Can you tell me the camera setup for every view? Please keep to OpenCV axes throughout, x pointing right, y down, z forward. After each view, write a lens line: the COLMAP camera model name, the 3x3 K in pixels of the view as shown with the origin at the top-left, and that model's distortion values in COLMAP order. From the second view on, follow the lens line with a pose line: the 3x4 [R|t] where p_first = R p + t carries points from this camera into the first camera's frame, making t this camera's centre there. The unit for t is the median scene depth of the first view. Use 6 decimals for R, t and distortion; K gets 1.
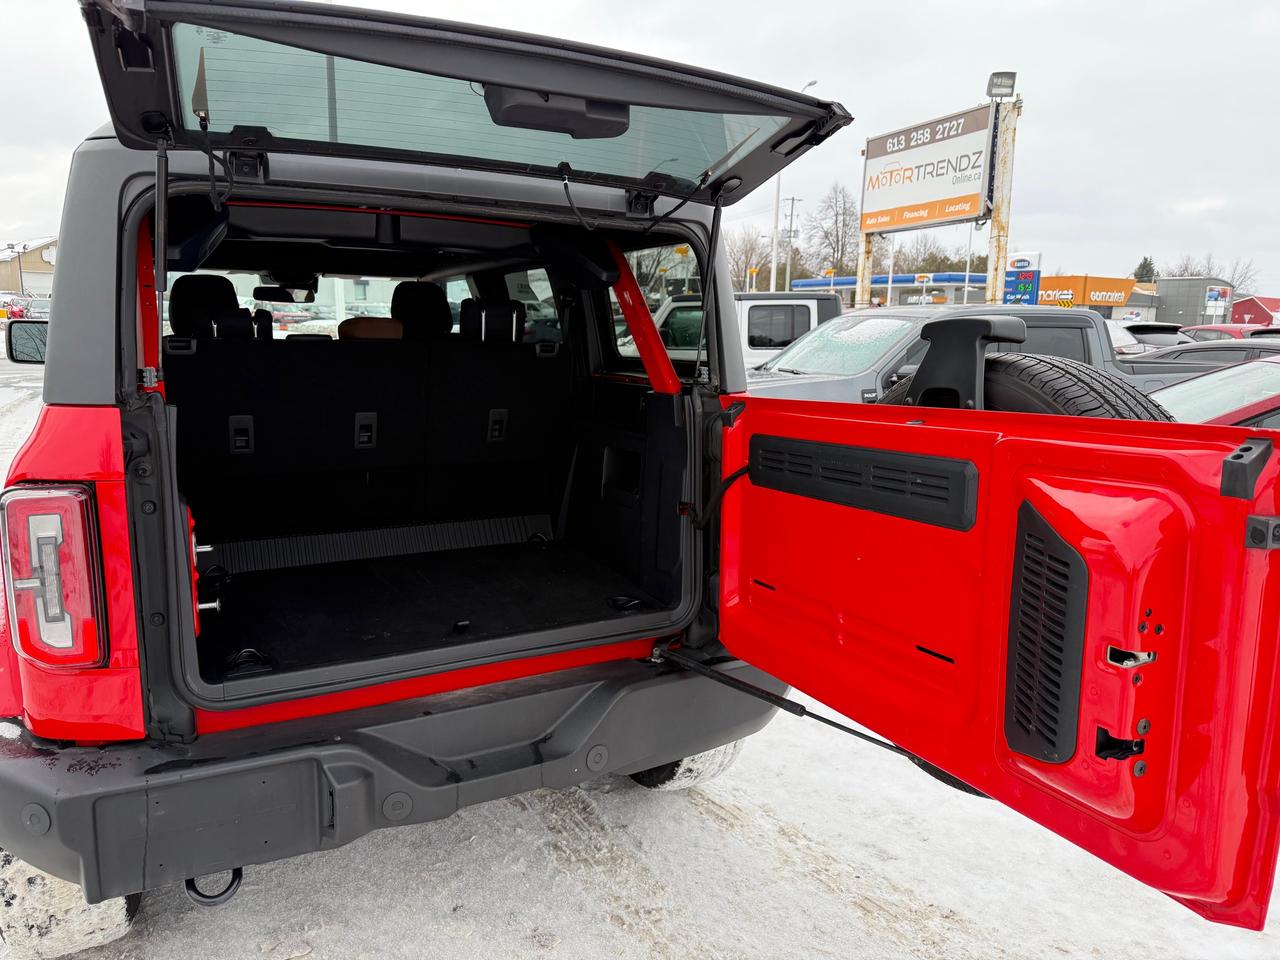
lens RADIAL K [[969.4, 0, 639.3], [0, 969.4, 491.2], [0, 0, 1]] dist [0.000874, -0.031415]
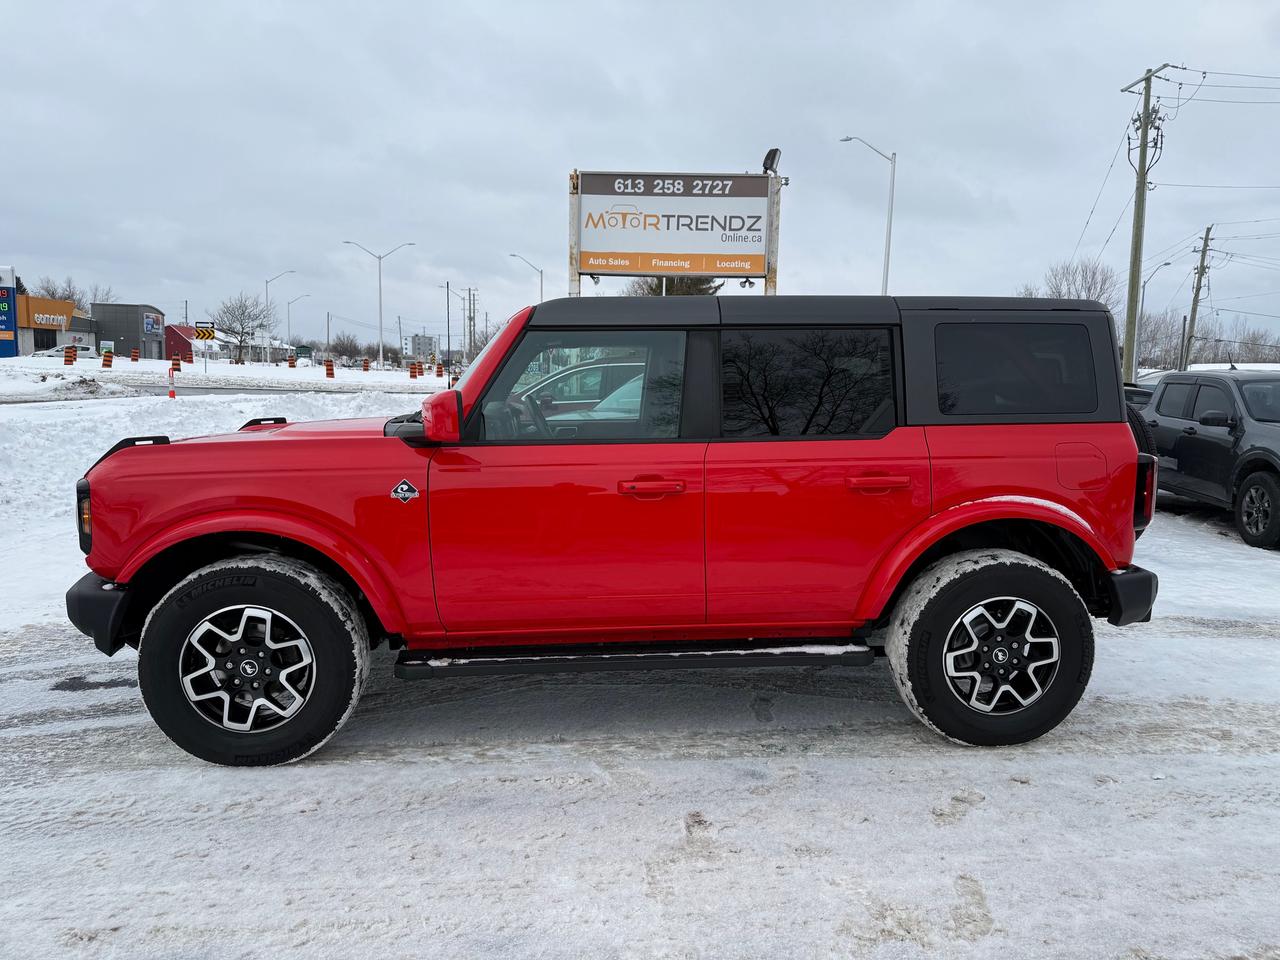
lens RADIAL K [[969.4, 0, 639.3], [0, 969.4, 491.2], [0, 0, 1]] dist [0.000874, -0.031415]
pose [[0.422278, -0.108570, 0.899941, -0.735709], [0.128402, 0.989955, 0.059179, -0.130249], [-0.897326, 0.090564, 0.431977, 0.693539]]
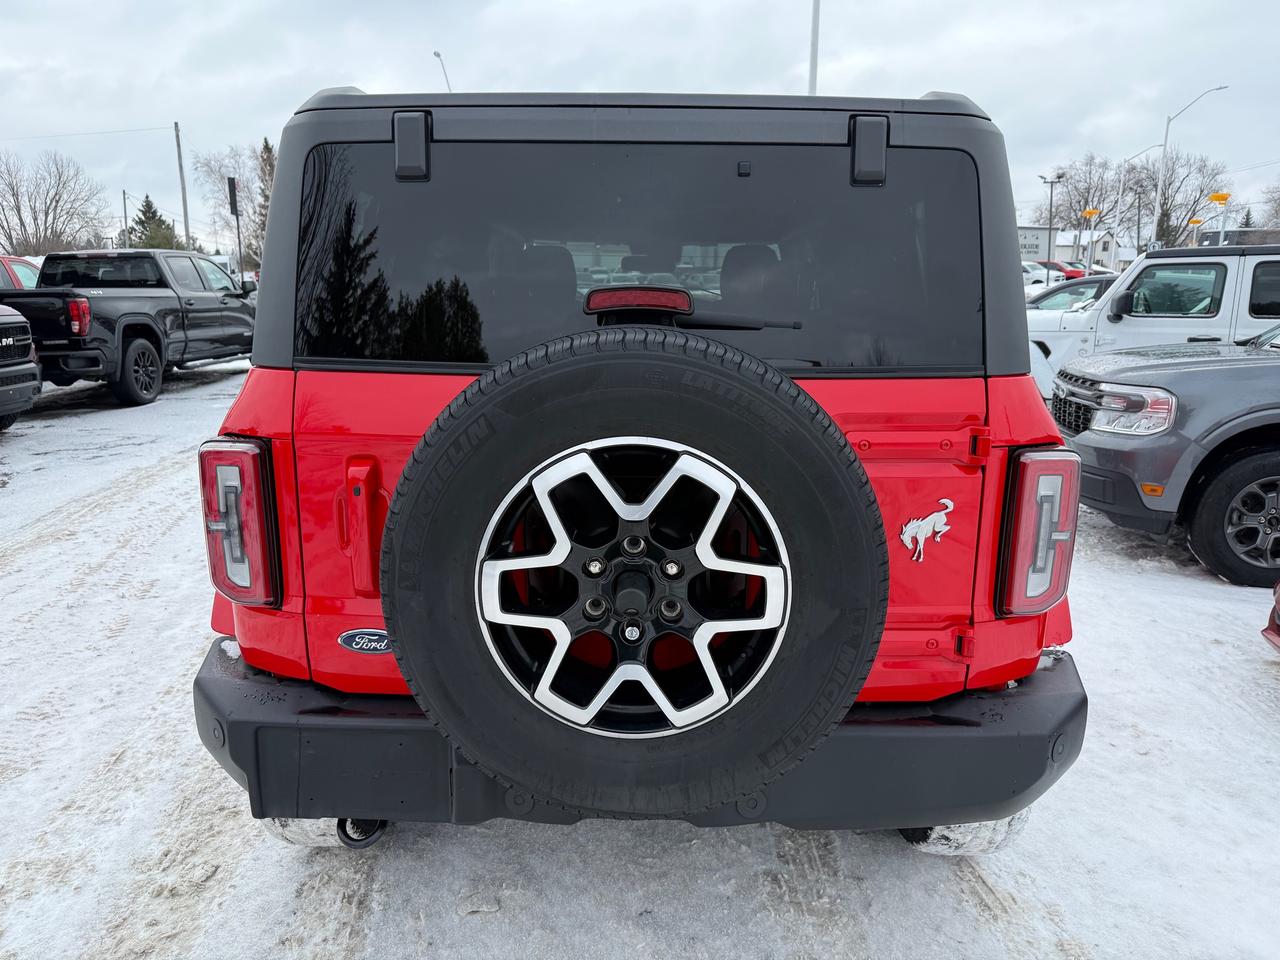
lens RADIAL K [[934.9, 0, 641.2], [0, 934.9, 526.7], [0, 0, 1]] dist [0.002640, -0.037415]
pose [[0.850633, 0.116854, -0.512609, 0.041125], [-0.077822, 0.992232, 0.097049, -0.005685], [0.519968, -0.042661, 0.853120, 0.041146]]
